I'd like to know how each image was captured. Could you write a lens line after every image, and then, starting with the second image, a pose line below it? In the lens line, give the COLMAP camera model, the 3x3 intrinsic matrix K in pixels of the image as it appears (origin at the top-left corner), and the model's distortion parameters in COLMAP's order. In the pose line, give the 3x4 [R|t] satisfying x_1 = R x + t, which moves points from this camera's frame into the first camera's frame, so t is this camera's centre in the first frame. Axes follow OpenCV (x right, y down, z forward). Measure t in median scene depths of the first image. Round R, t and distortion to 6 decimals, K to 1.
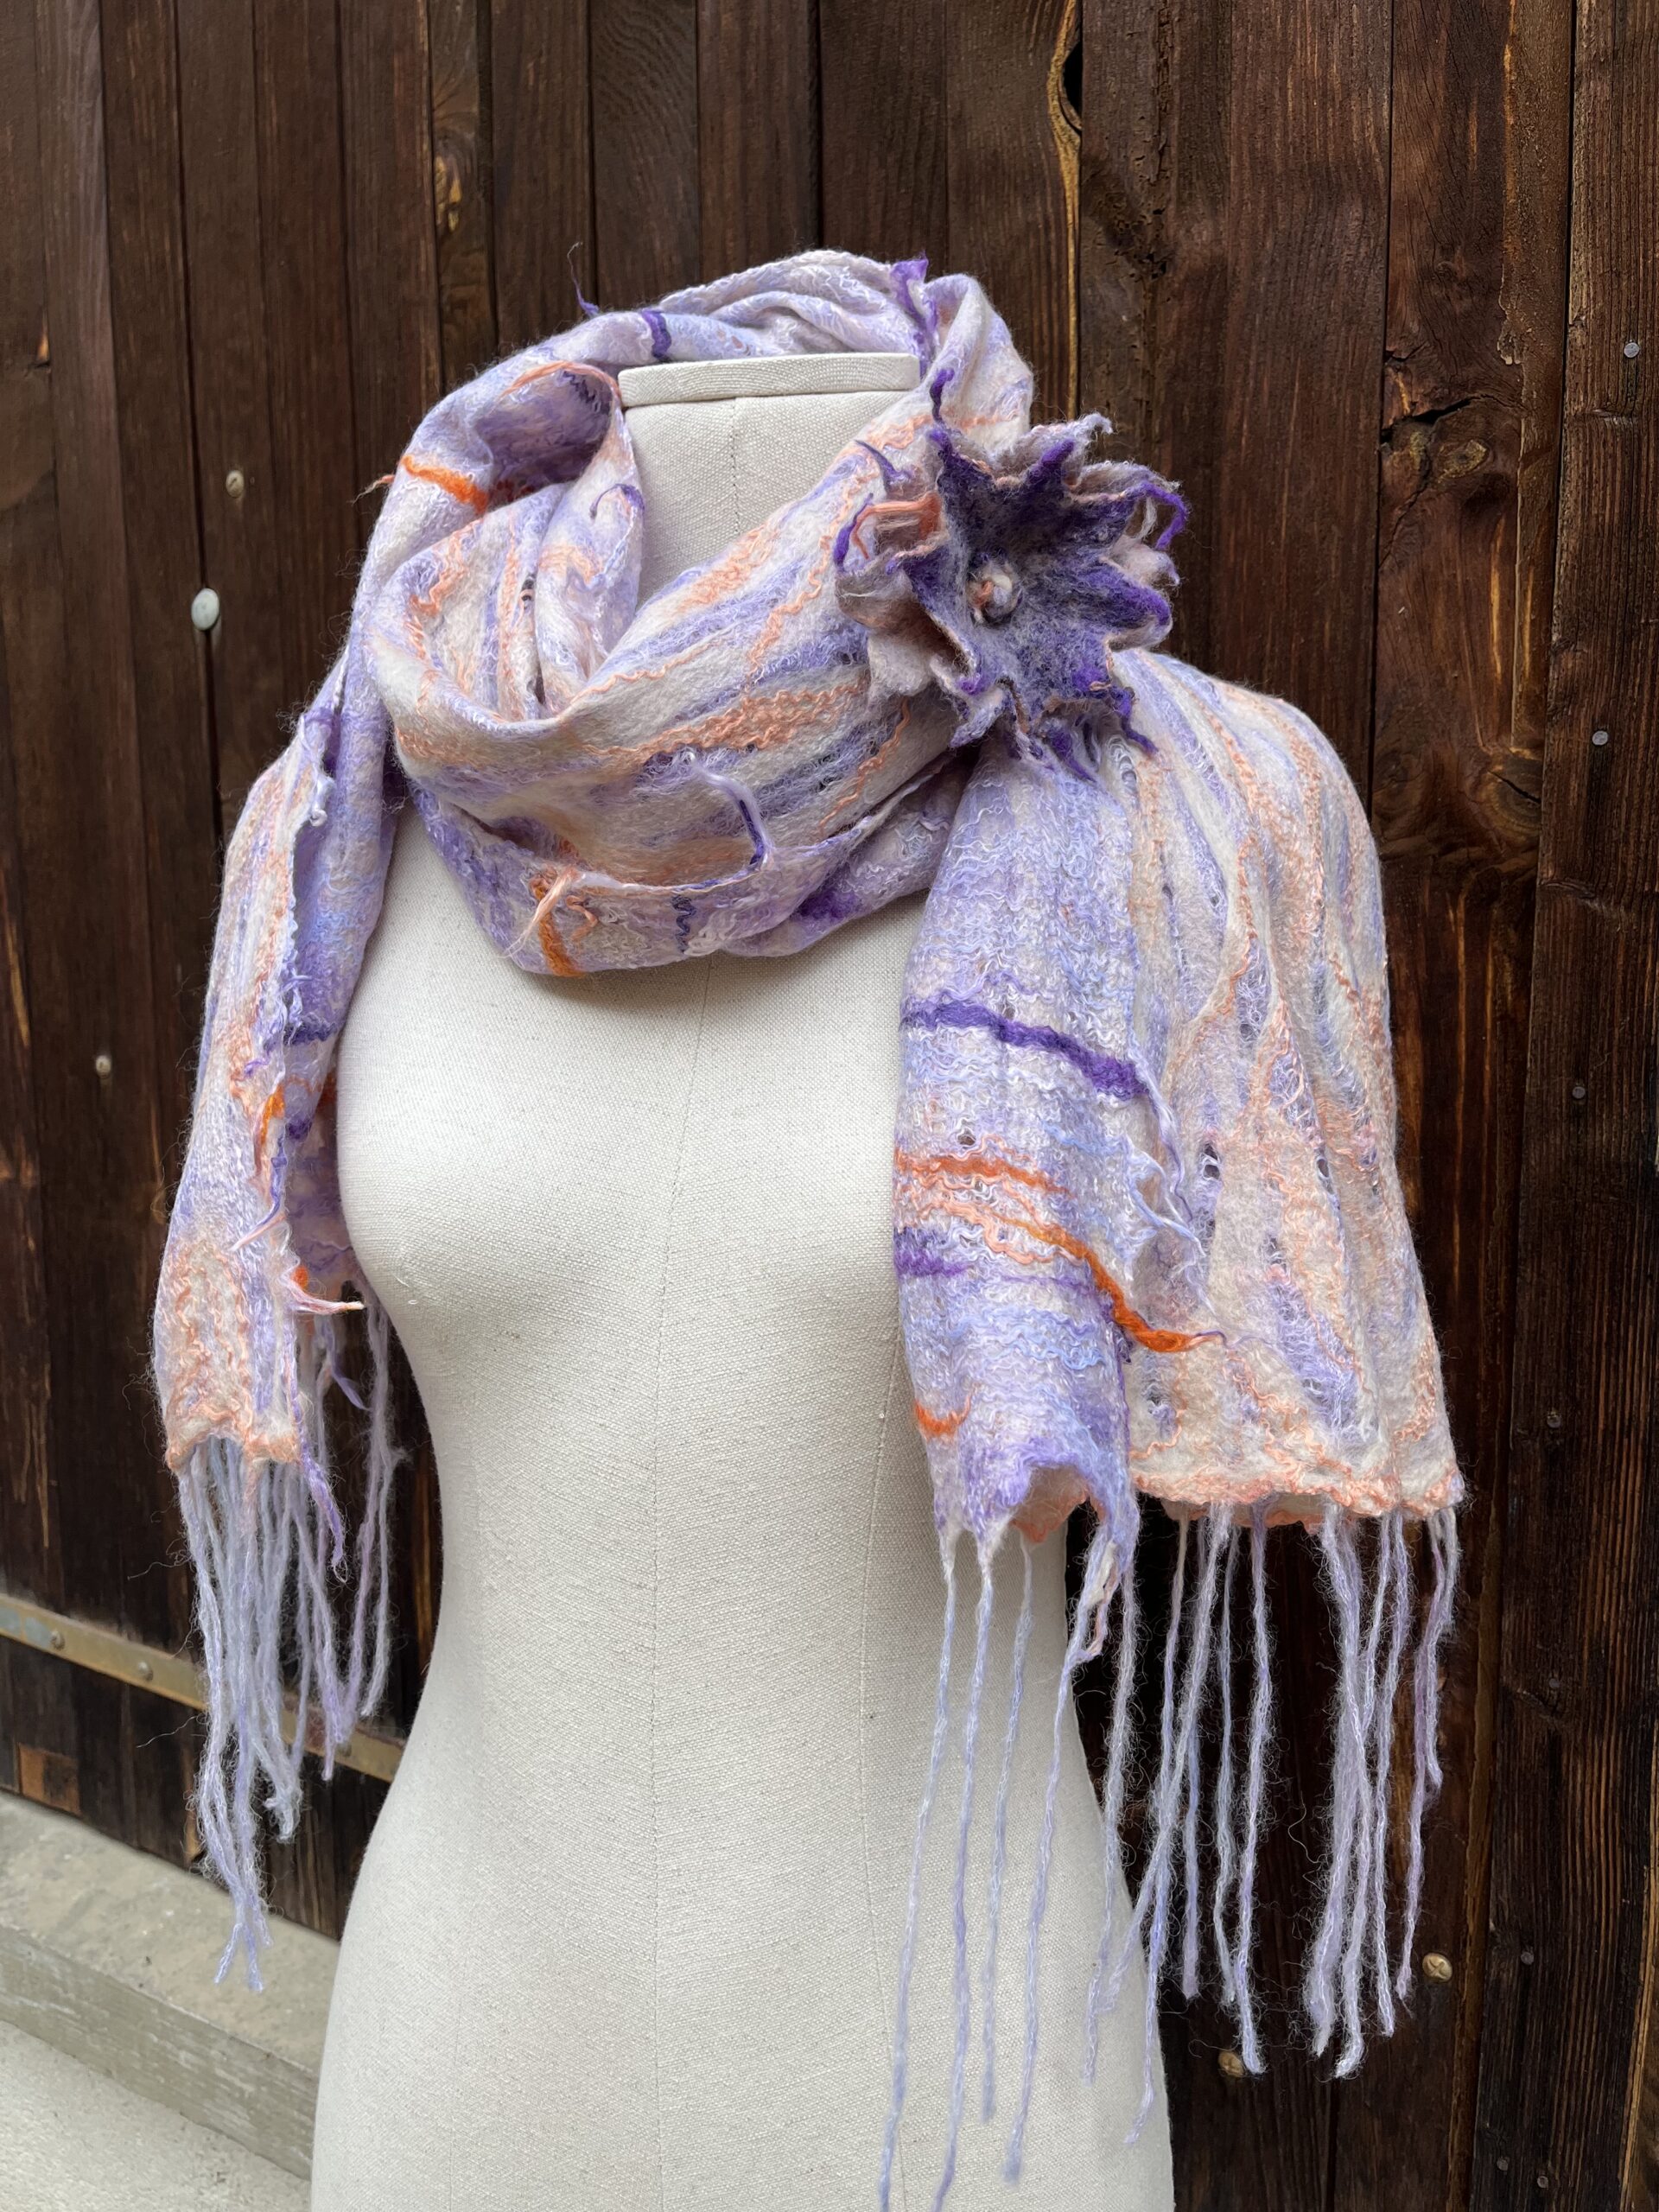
lens RADIAL K [[1697.2, 0, 843.2], [0, 1697.2, 1111.0], [0, 0, 1]] dist [0.090569, -0.130762]
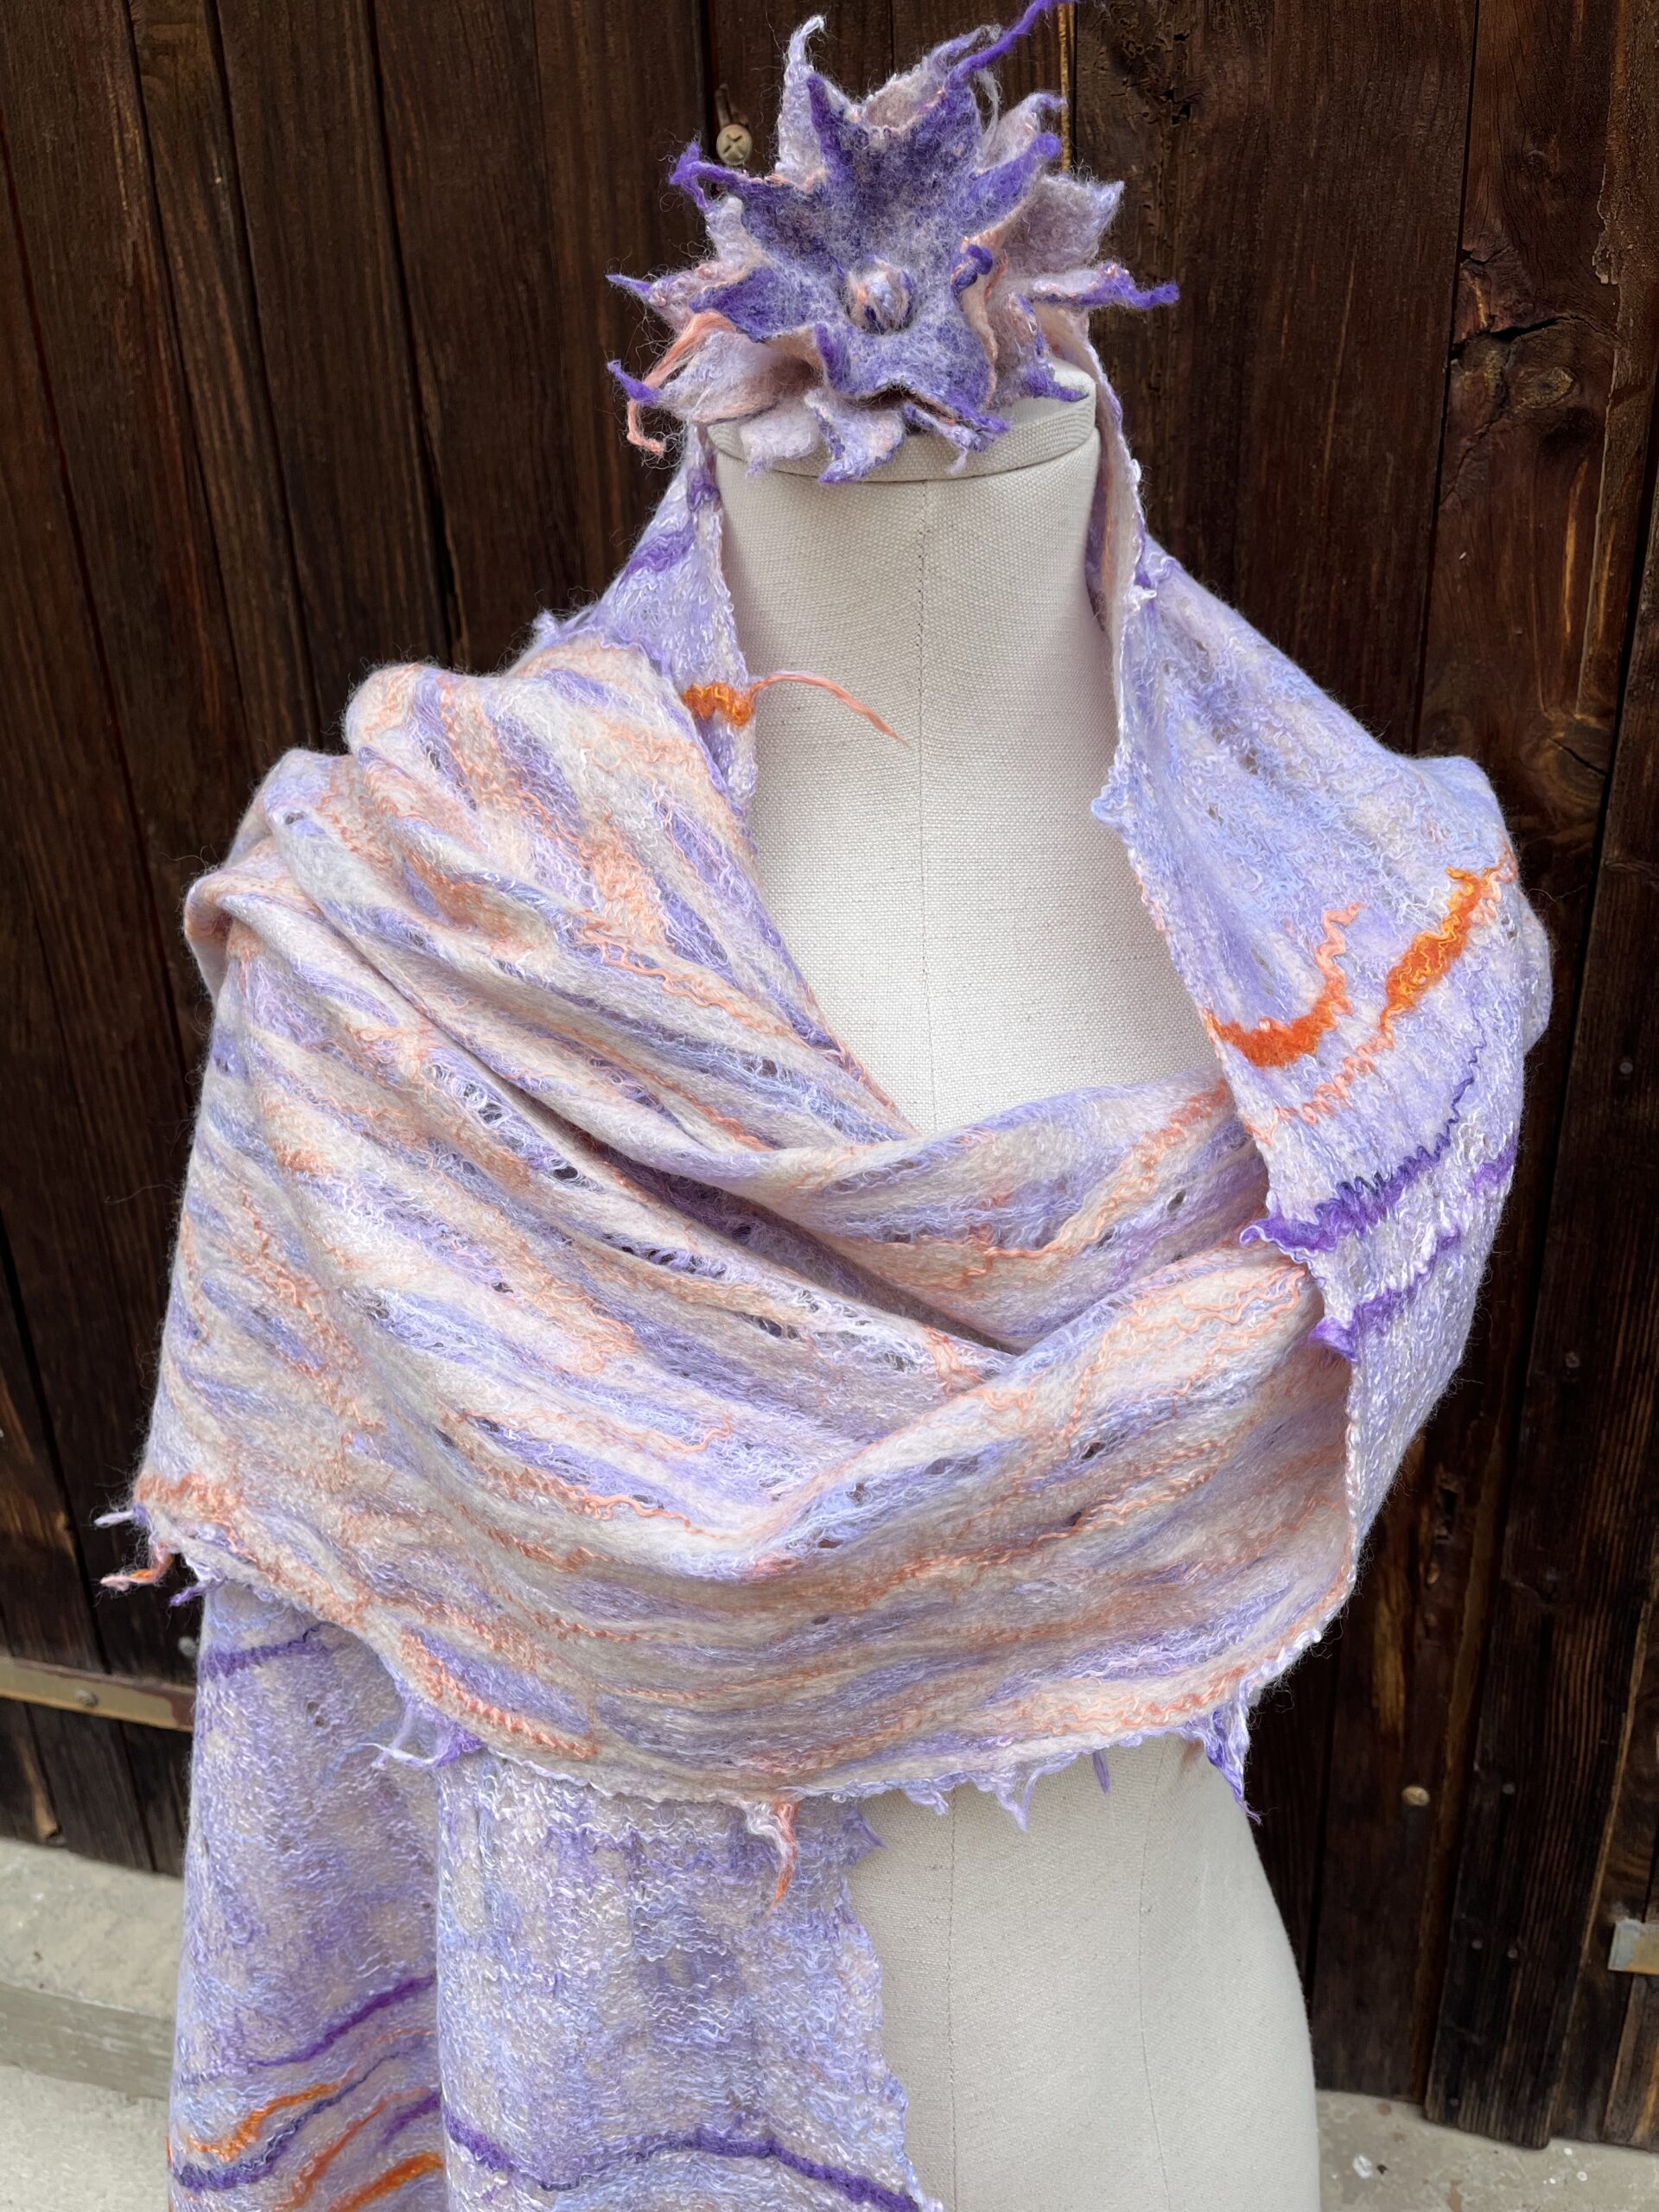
lens RADIAL K [[1697.2, 0, 829.3], [0, 1697.2, 1119.1], [0, 0, 1]] dist [0.090569, -0.130762]
pose [[0.960286, -0.134871, 0.244254, -0.223131], [0.070256, 0.964086, 0.256131, -0.227869], [-0.270026, -0.228799, 0.935274, 0.153612]]
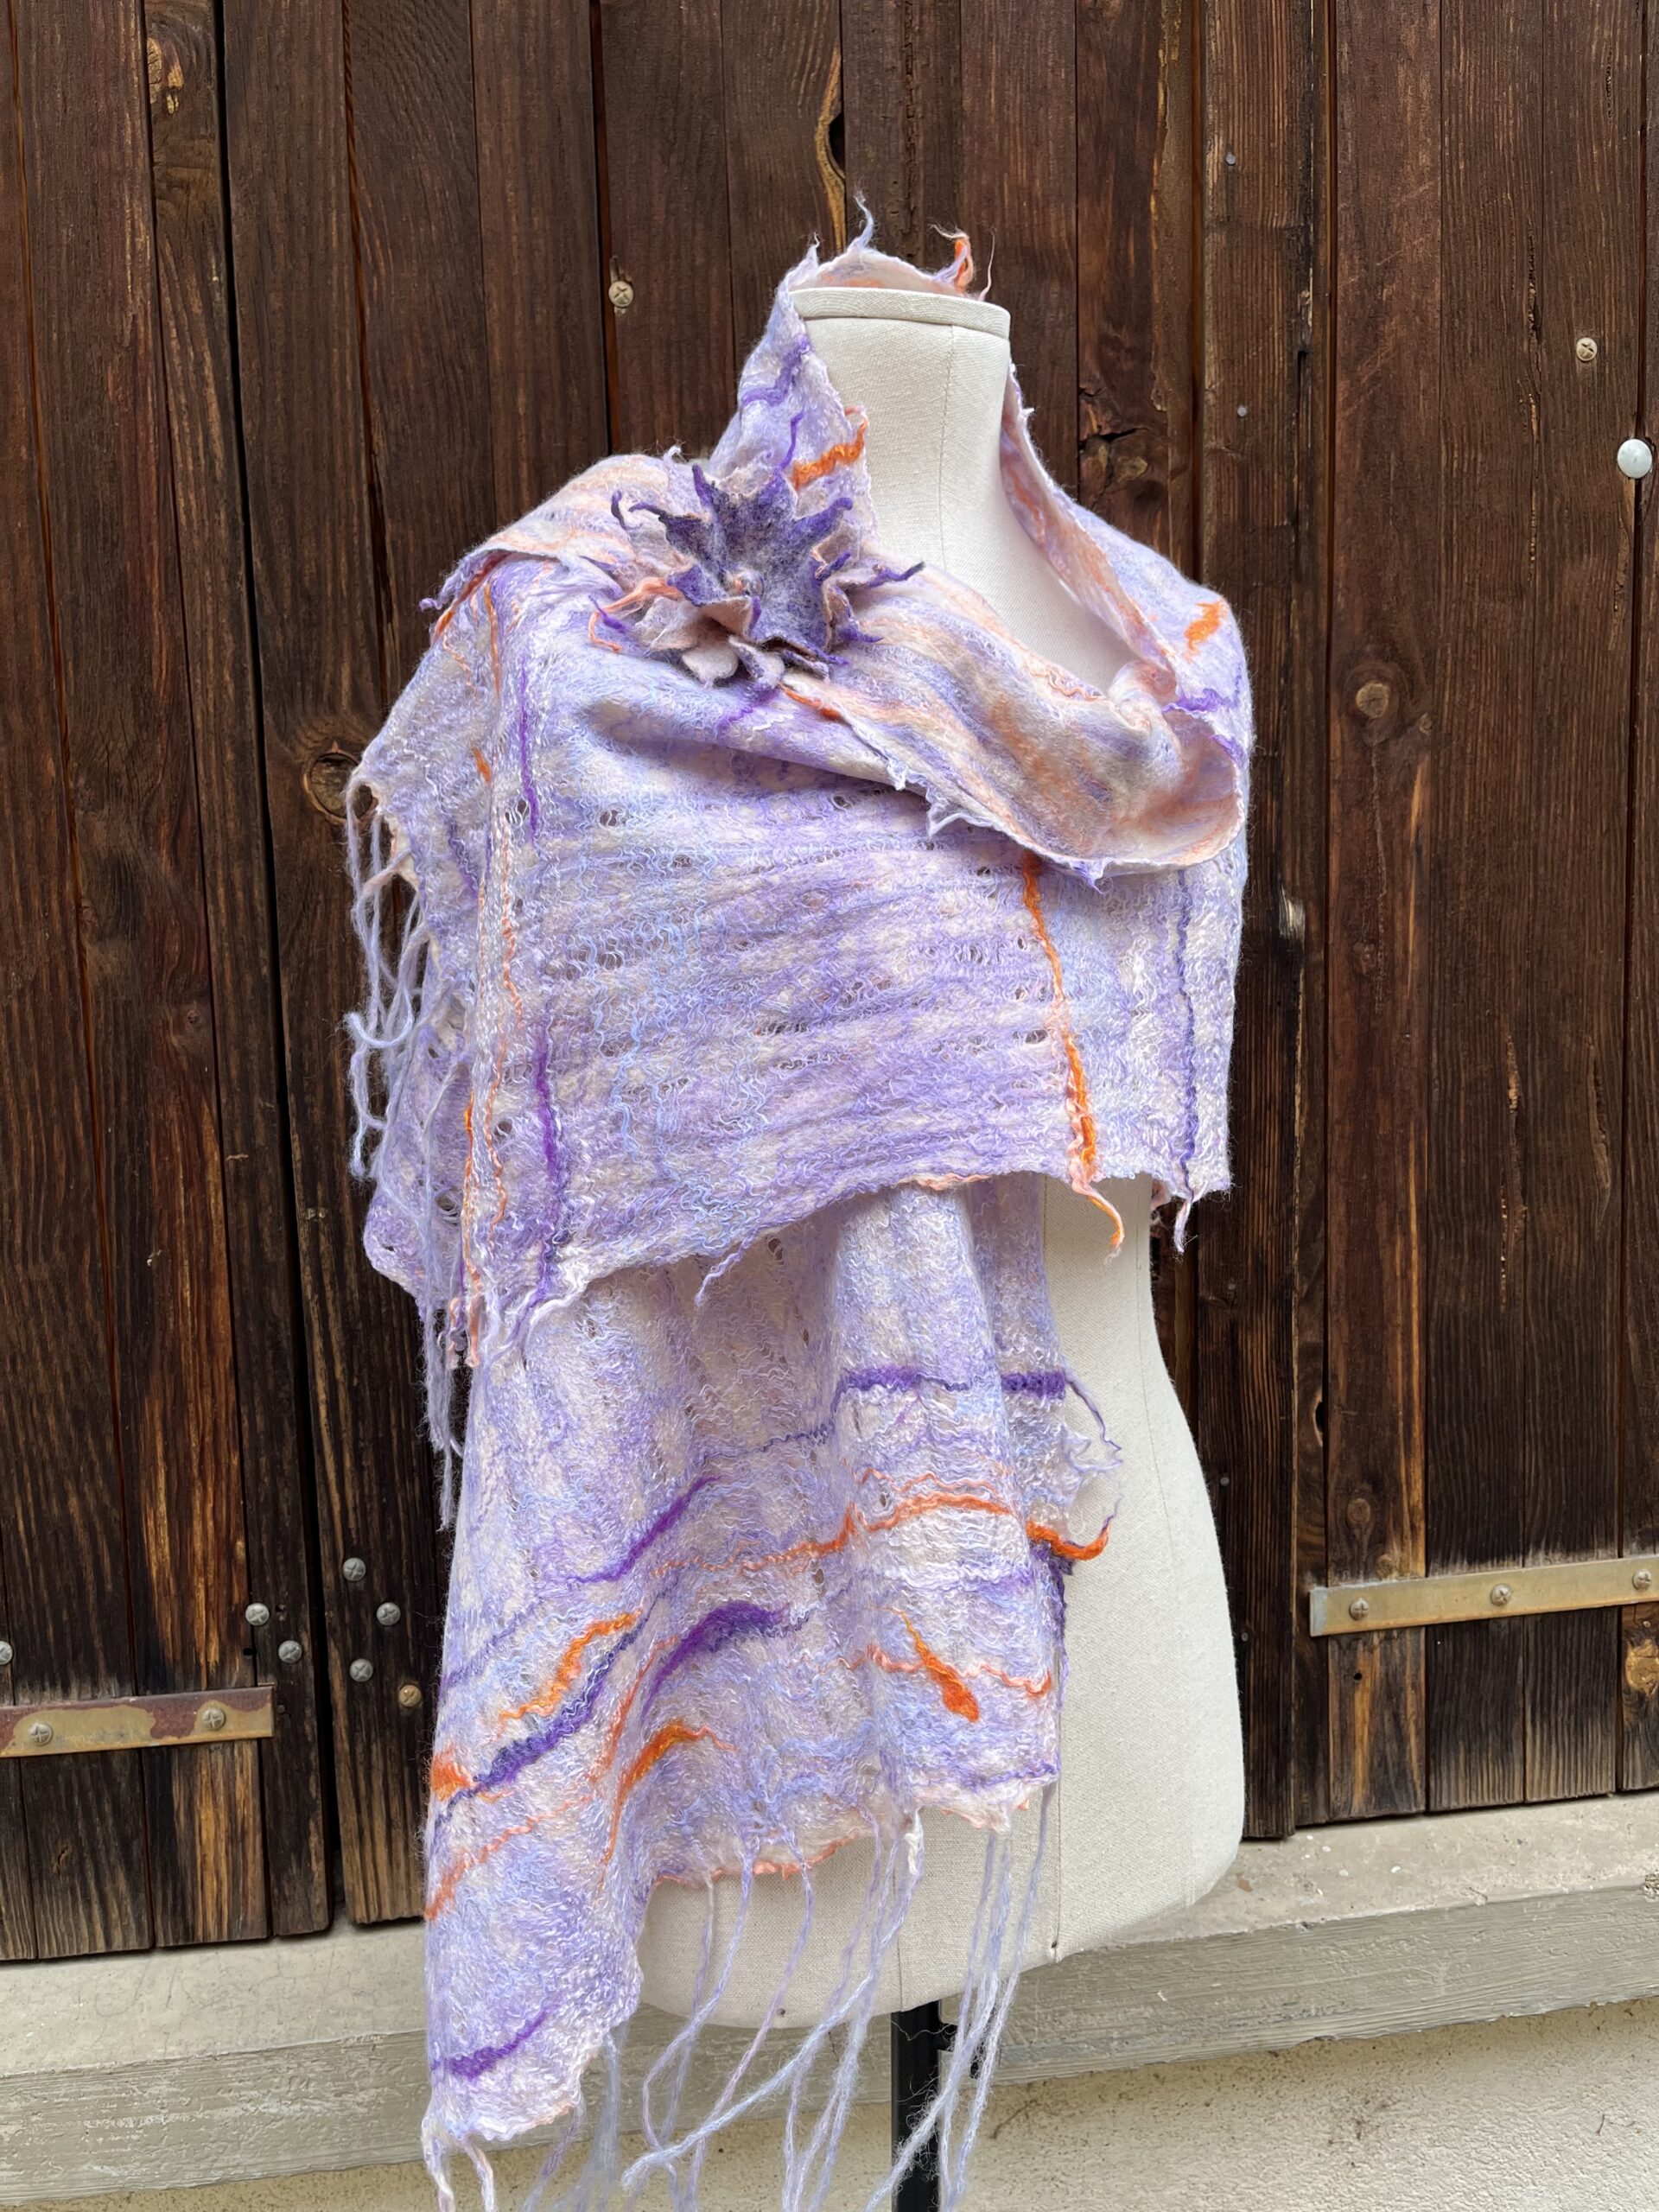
lens RADIAL K [[1697.2, 0, 829.3], [0, 1697.2, 1118.2], [0, 0, 1]] dist [0.090569, -0.130762]
pose [[0.783223, -0.083766, 0.616073, -0.690289], [0.108018, 0.994147, -0.002153, 0.133744], [-0.612286, 0.068233, 0.787686, 0.021111]]
